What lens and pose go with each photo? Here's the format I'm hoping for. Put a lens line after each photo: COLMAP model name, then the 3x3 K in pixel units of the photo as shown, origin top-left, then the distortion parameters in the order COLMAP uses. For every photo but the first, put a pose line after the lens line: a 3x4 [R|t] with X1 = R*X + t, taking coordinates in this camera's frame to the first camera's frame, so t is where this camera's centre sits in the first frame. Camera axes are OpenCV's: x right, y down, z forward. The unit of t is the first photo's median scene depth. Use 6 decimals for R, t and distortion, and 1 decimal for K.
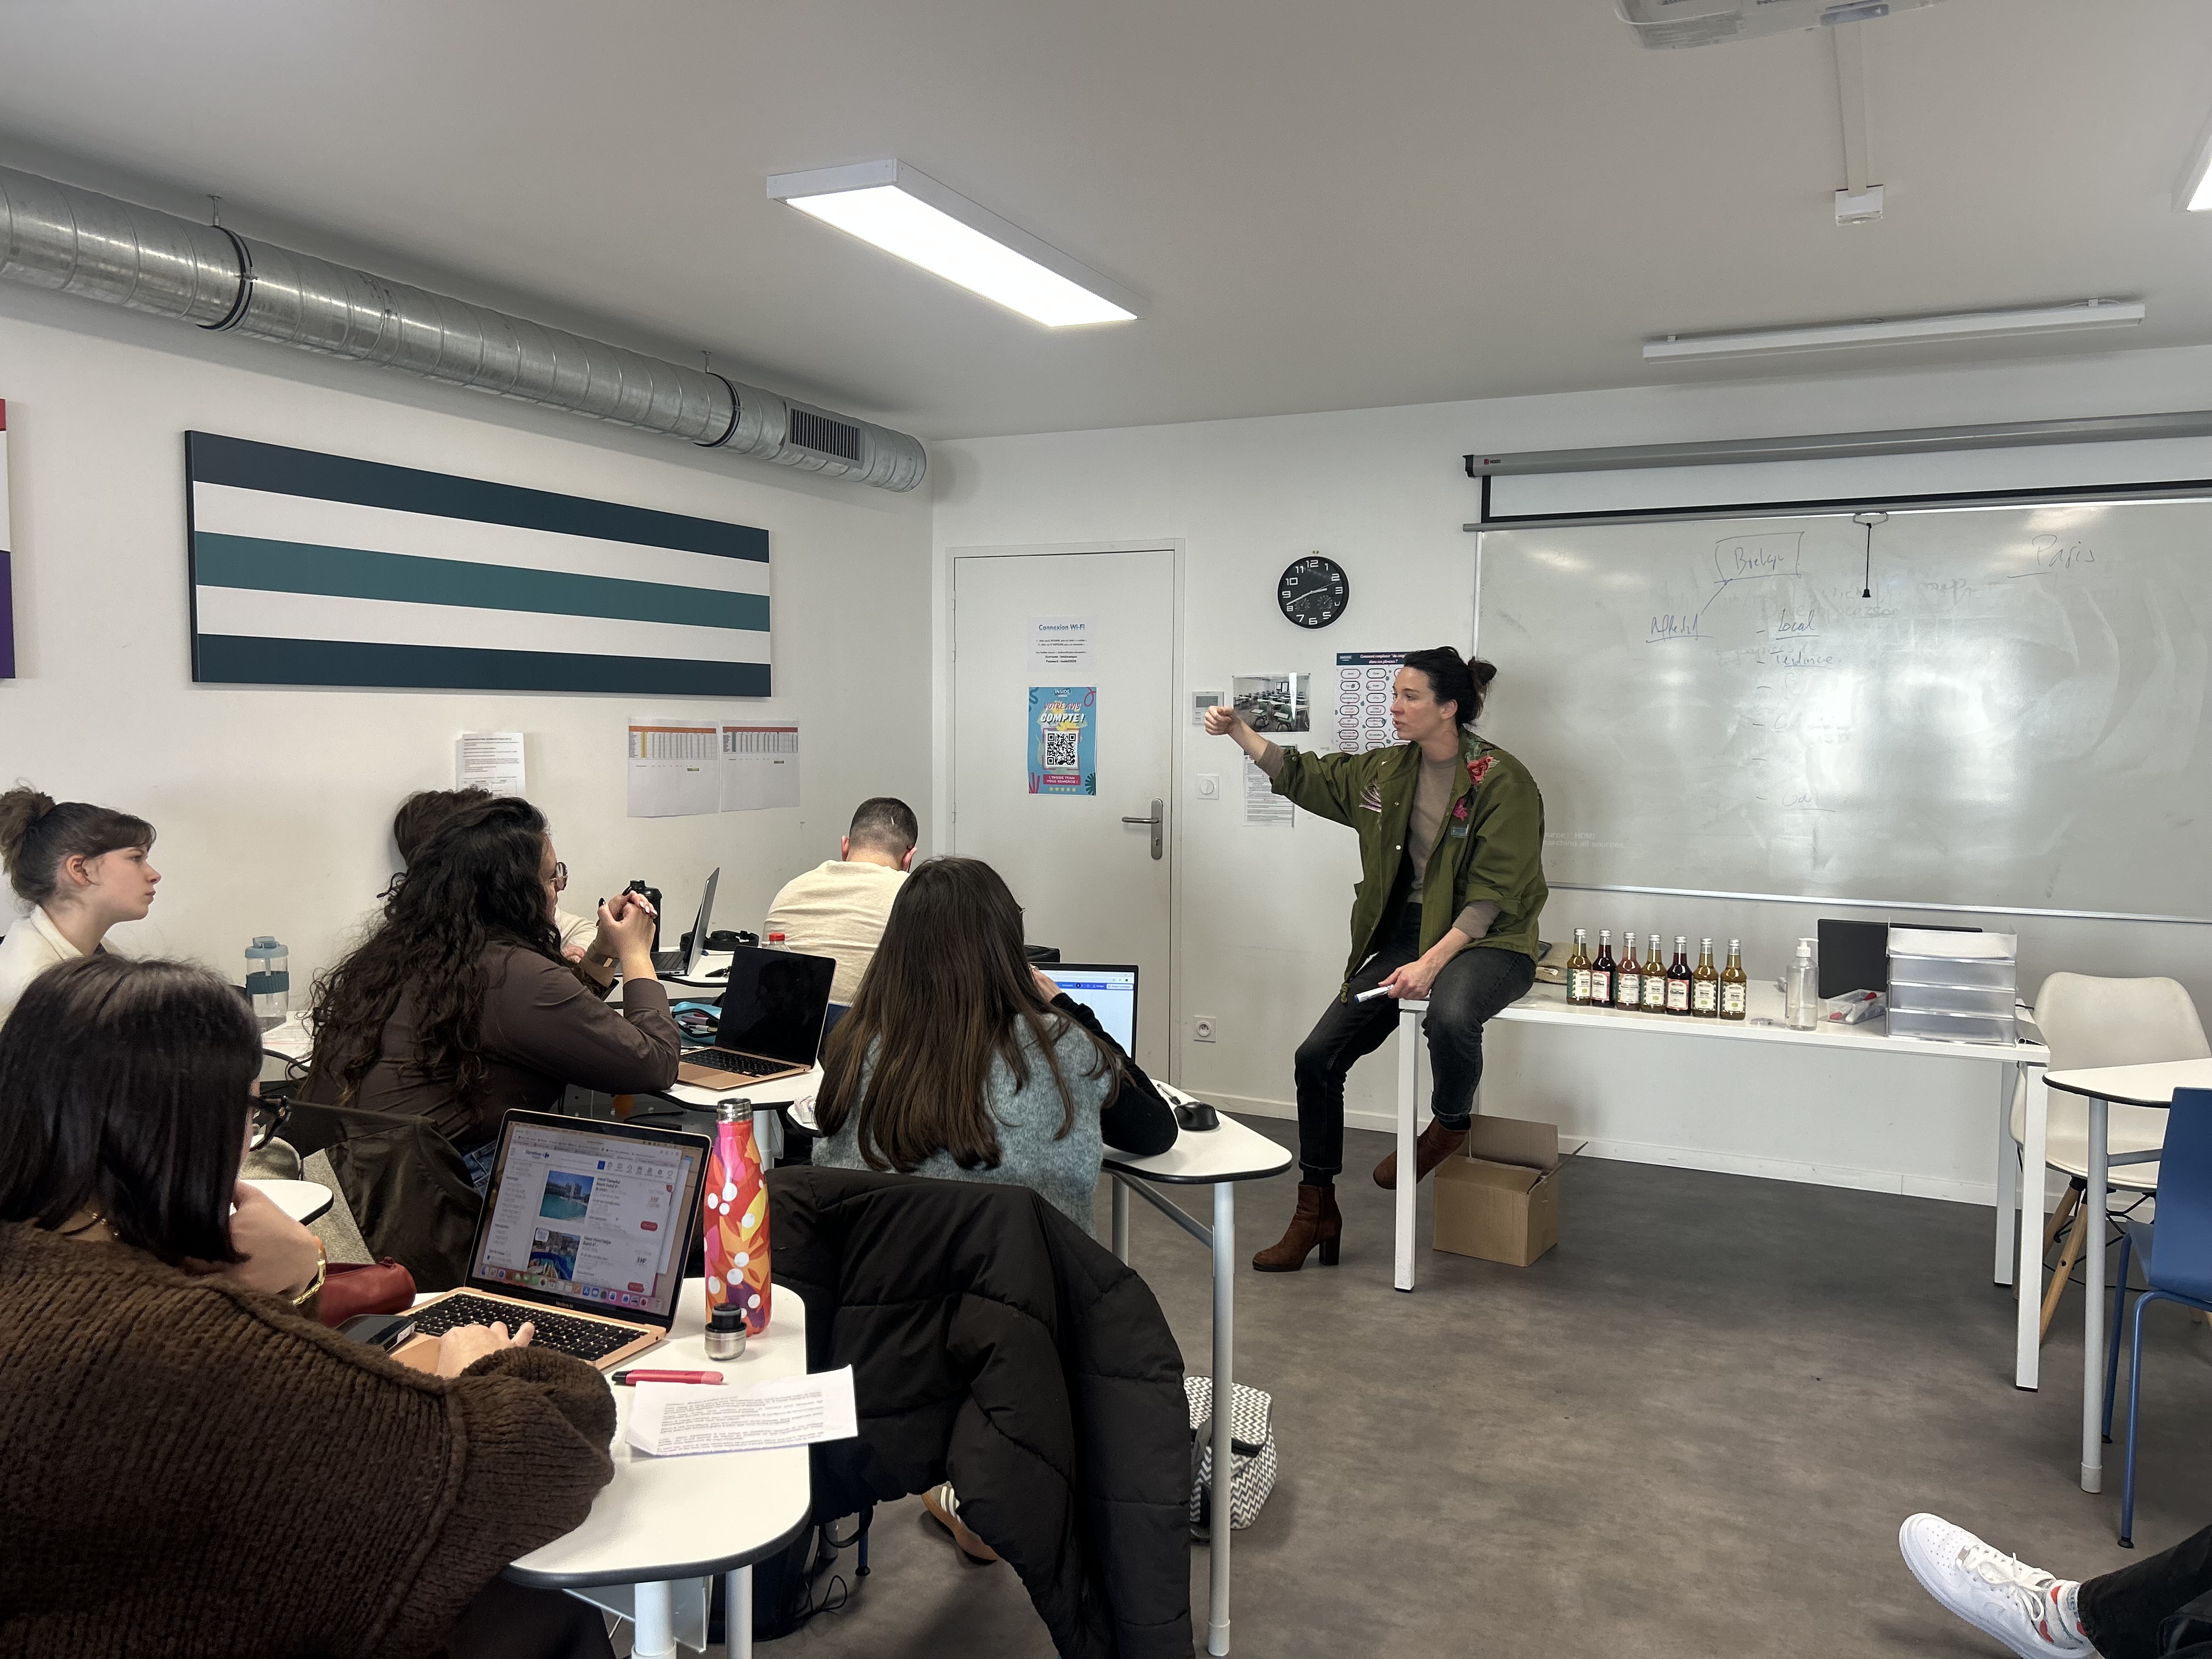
lens RADIAL K [[1647.7, 0, 1112.4], [0, 1647.7, 827.6], [0, 0, 1]] dist [0.043925, -0.057867]
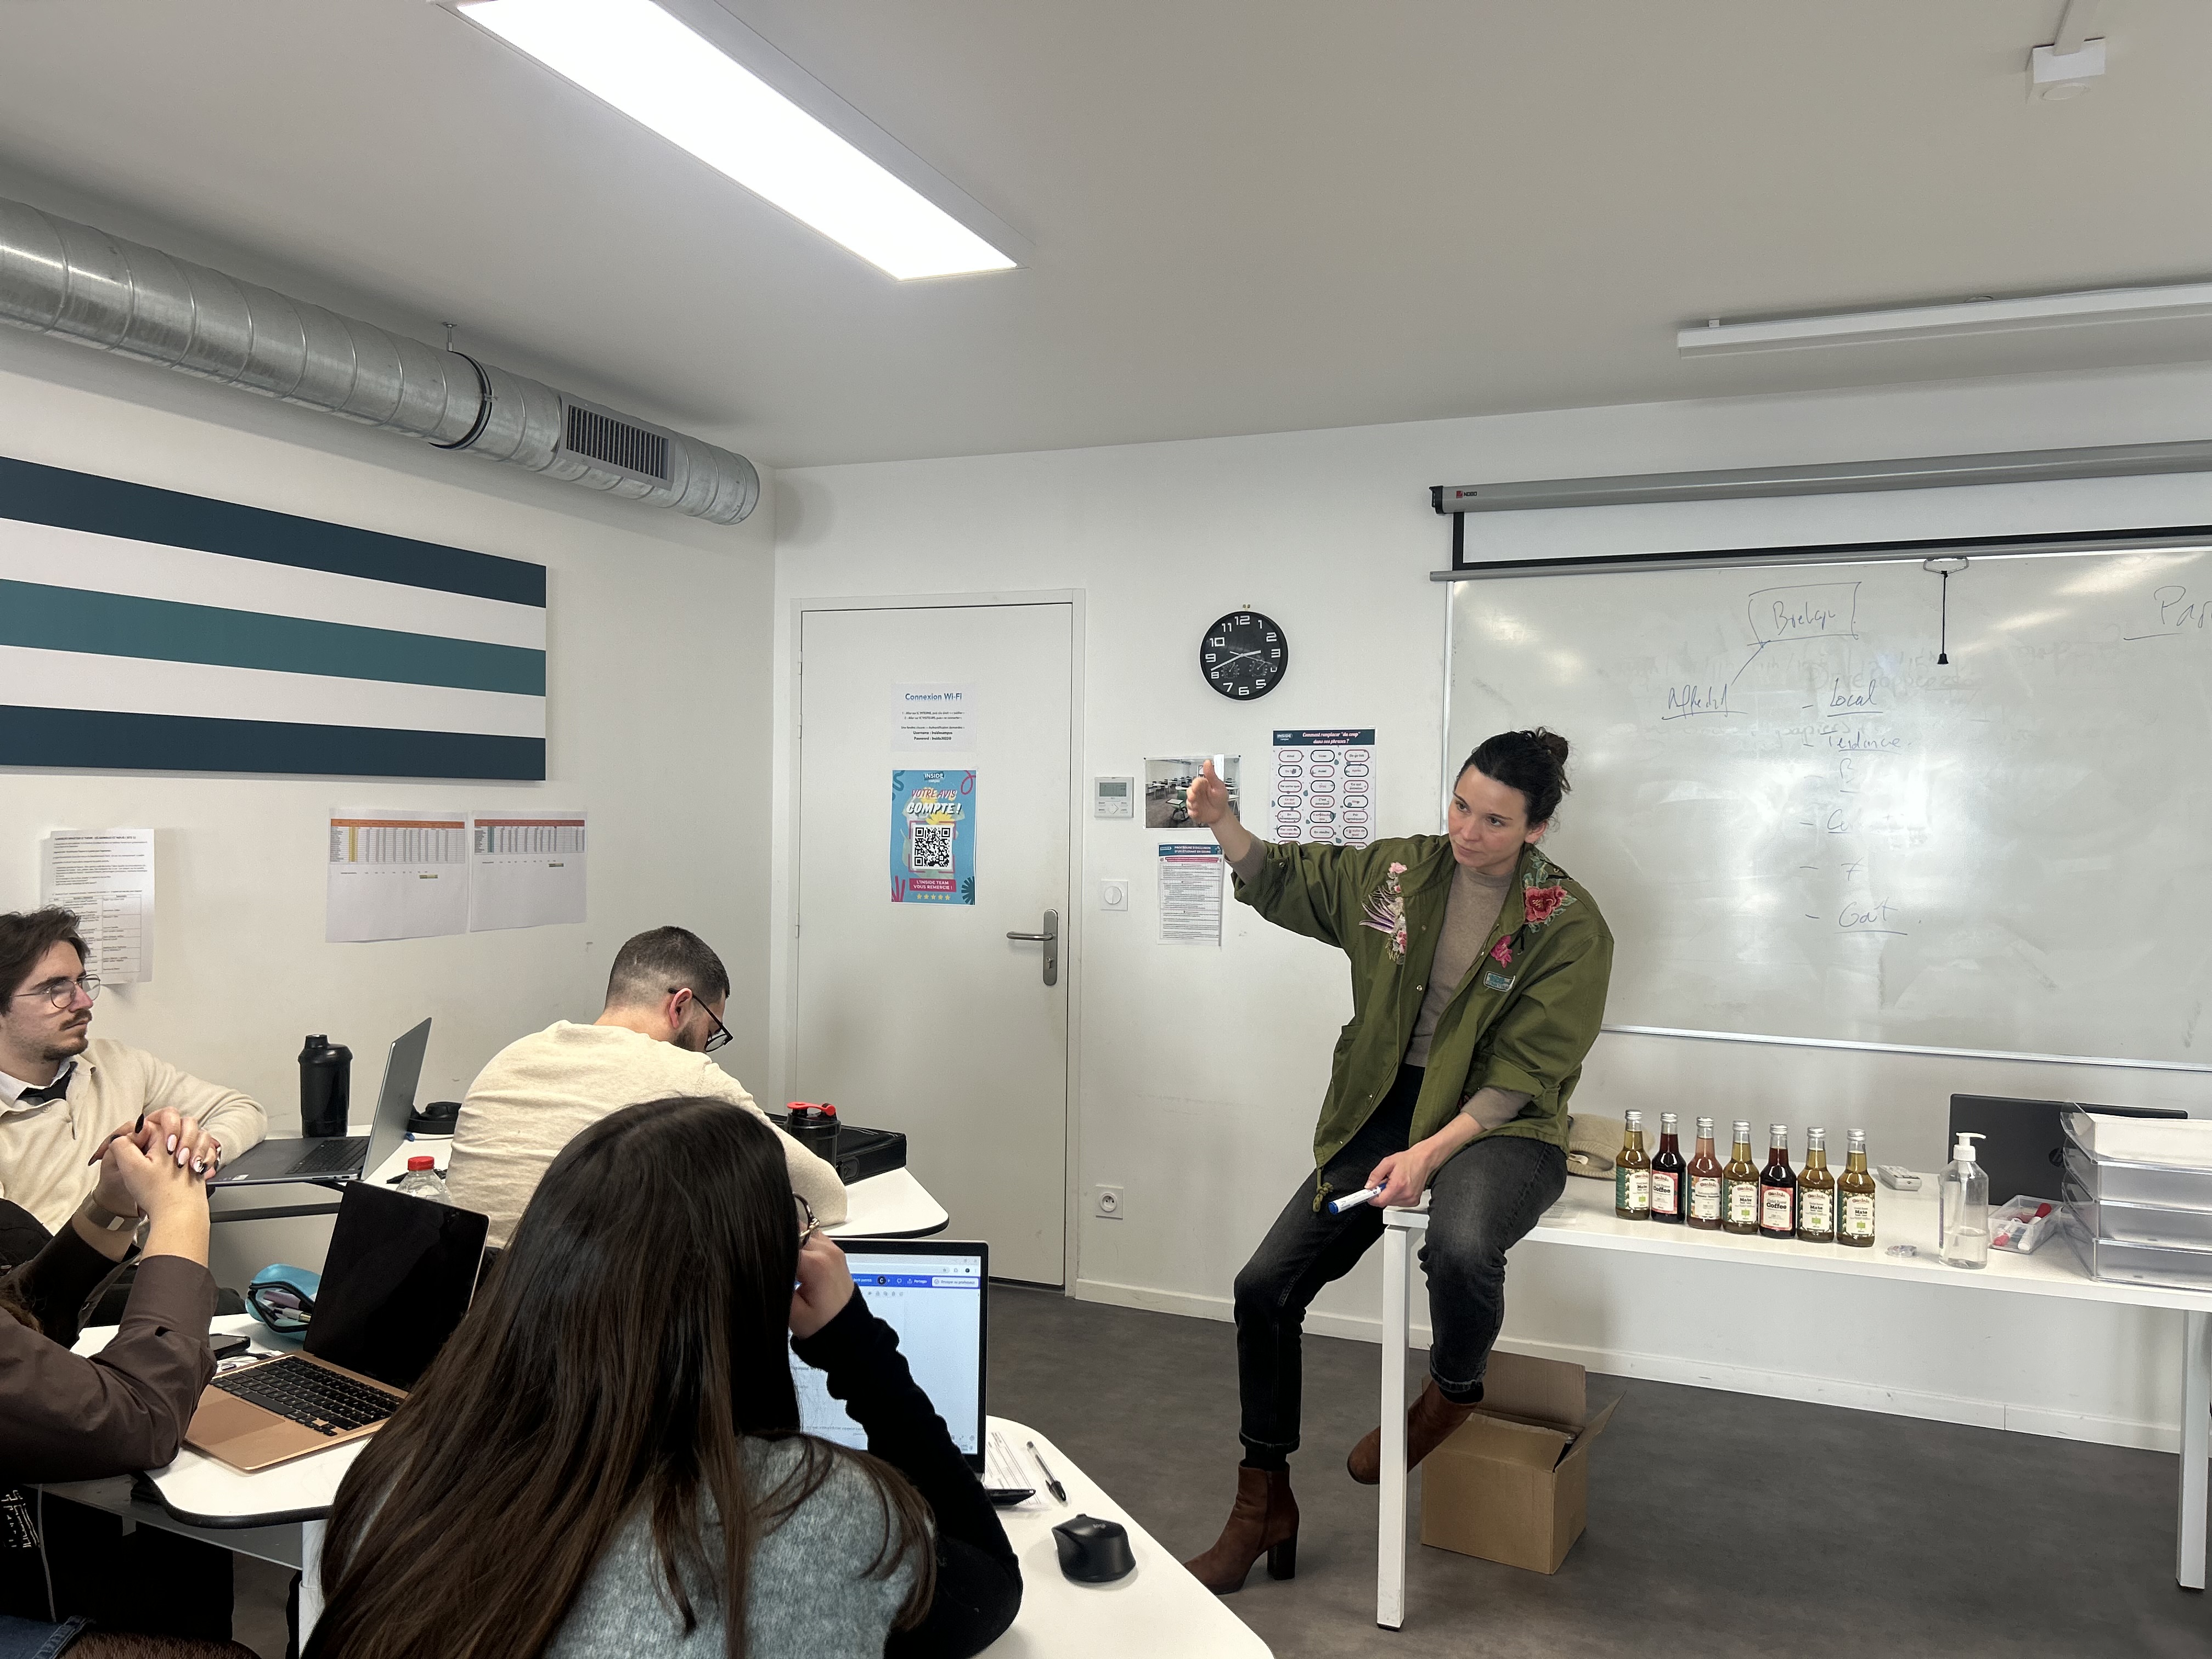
lens RADIAL K [[1647.7, 0, 1132.5], [0, 1647.7, 824.5], [0, 0, 1]] dist [0.043925, -0.057867]
pose [[0.997522, 0.004036, 0.070234, 0.014242], [-0.000203, 0.998514, -0.054491, -0.020373], [-0.070350, 0.054342, 0.996041, 0.258839]]
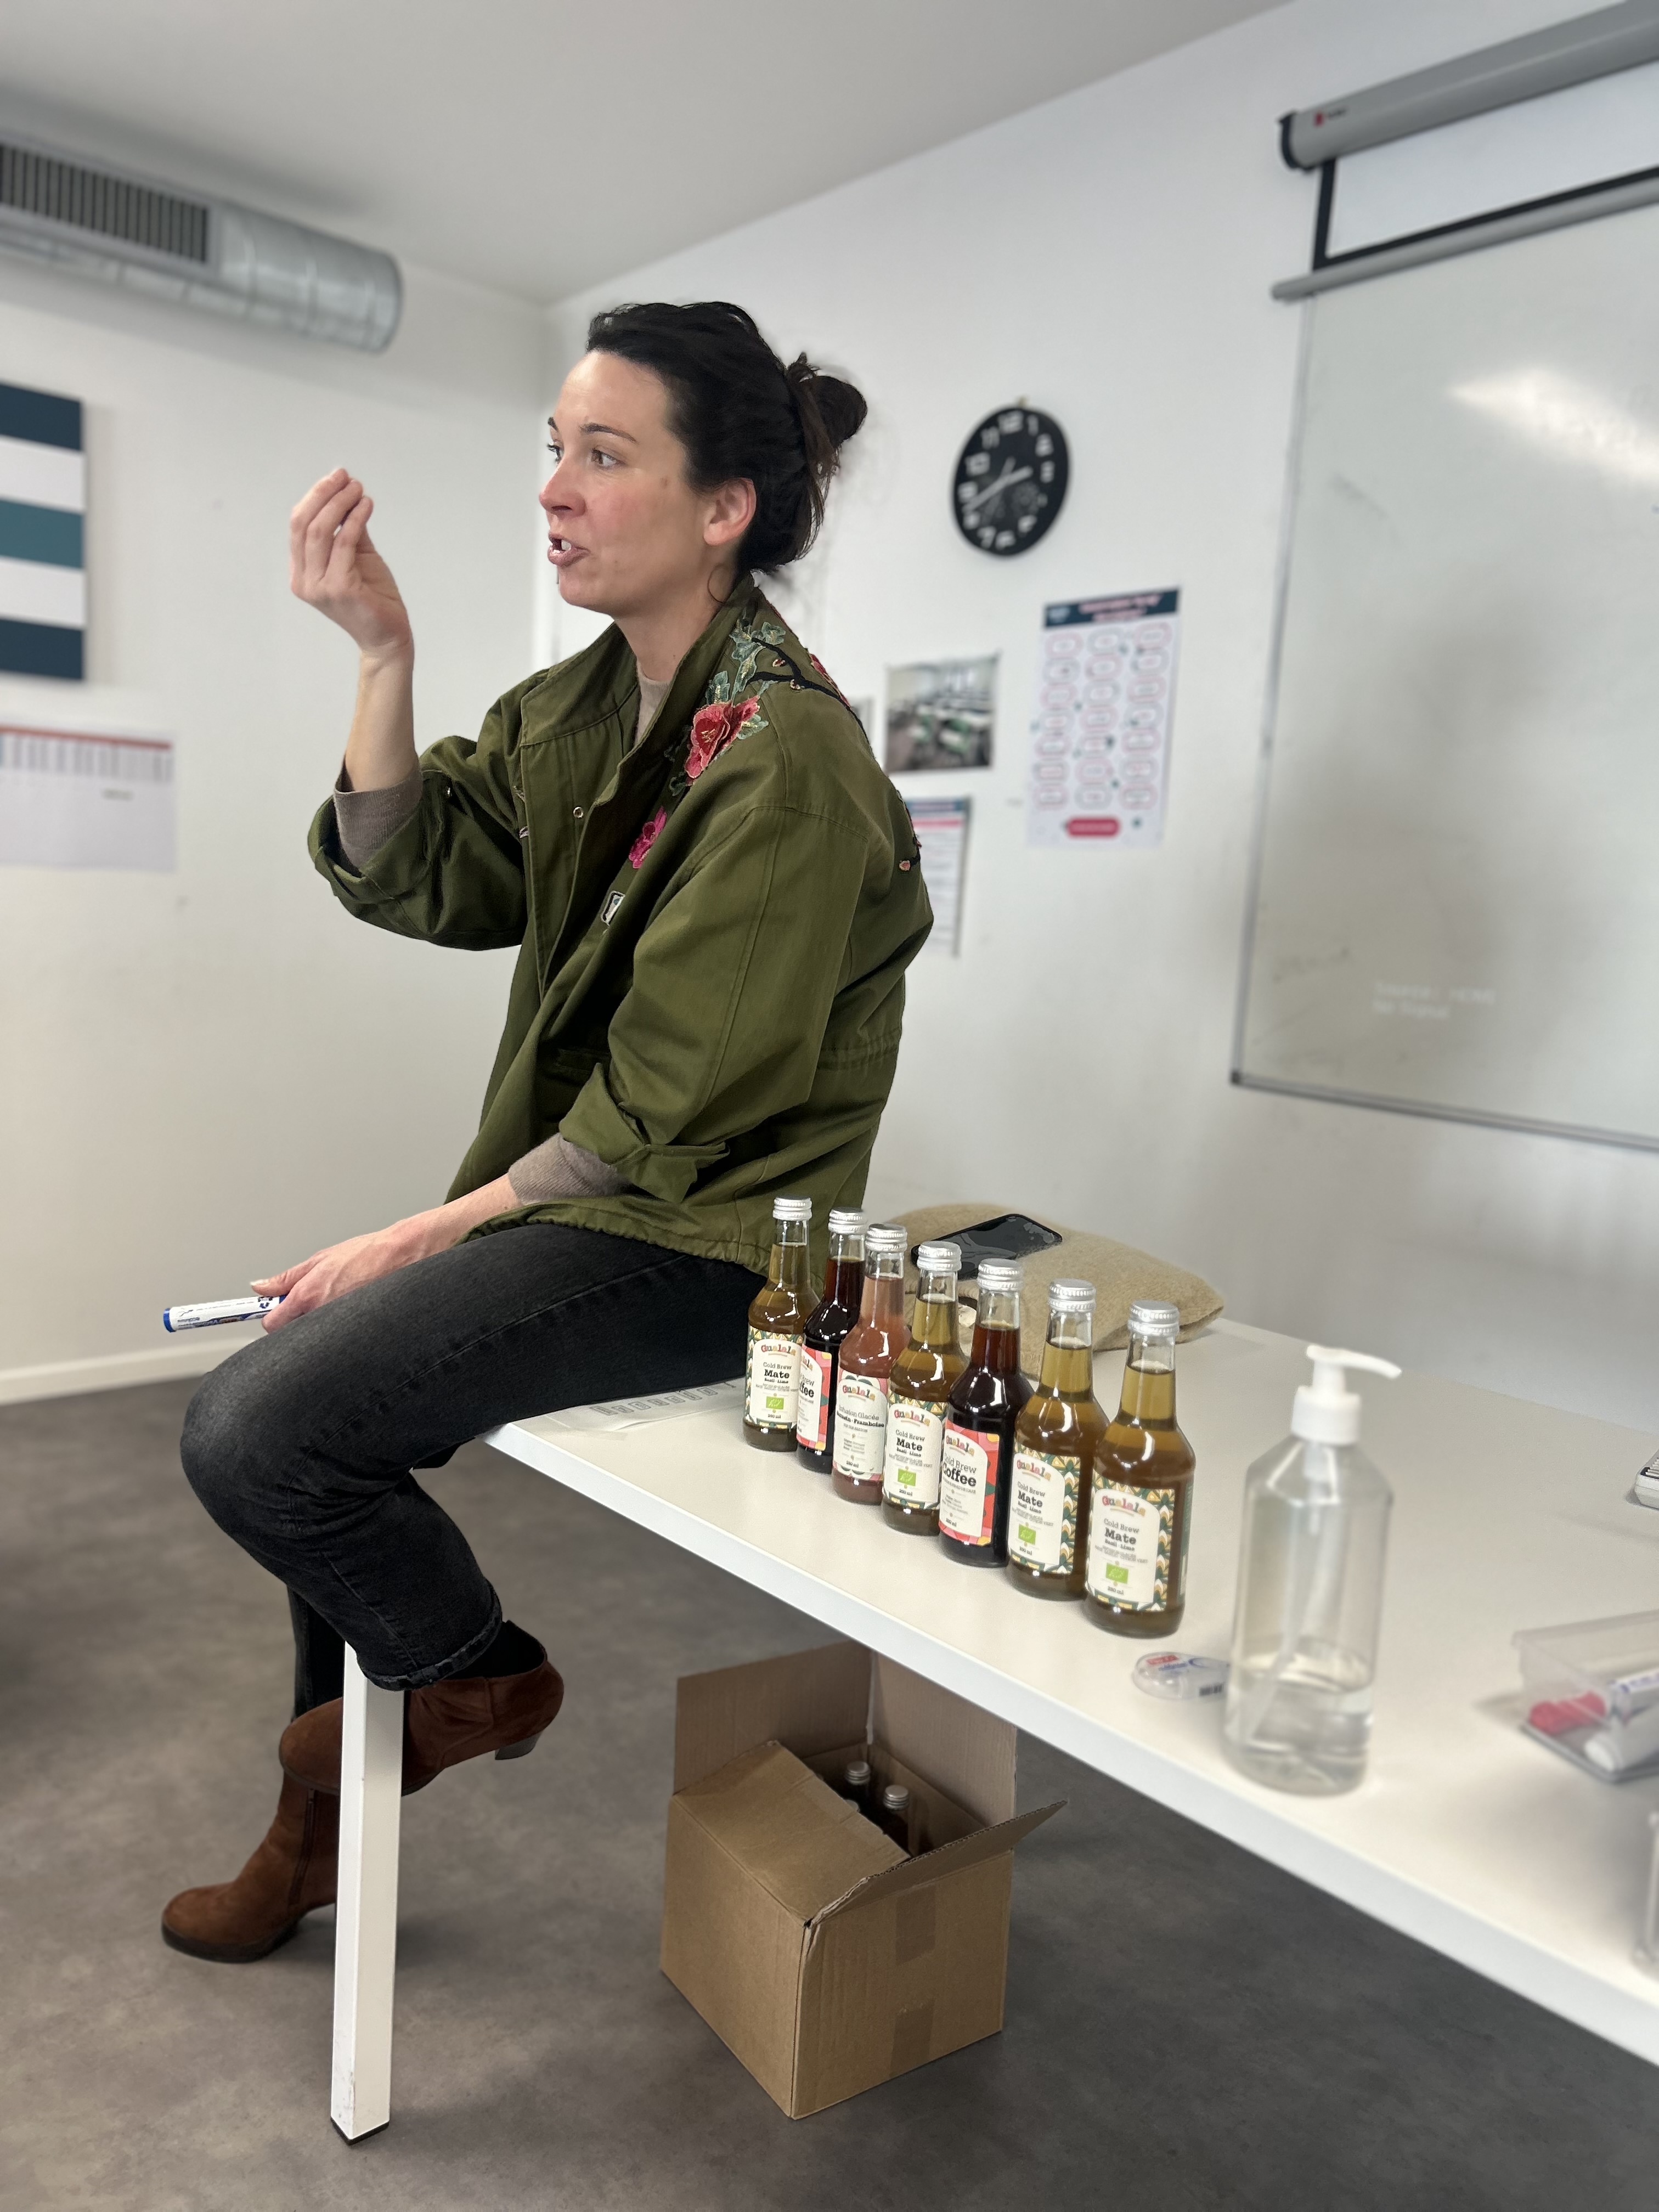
lens RADIAL K [[1647.7, 0, 842.2], [0, 1647.7, 1070.2], [0, 0, 1]] dist [0.043925, -0.057867]
pose [[0.934838, 0.080607, -0.345805, 0.327270], [-0.059447, 0.995676, 0.071384, 0.002013], [0.350063, -0.046175, 0.935587, 0.633448]]
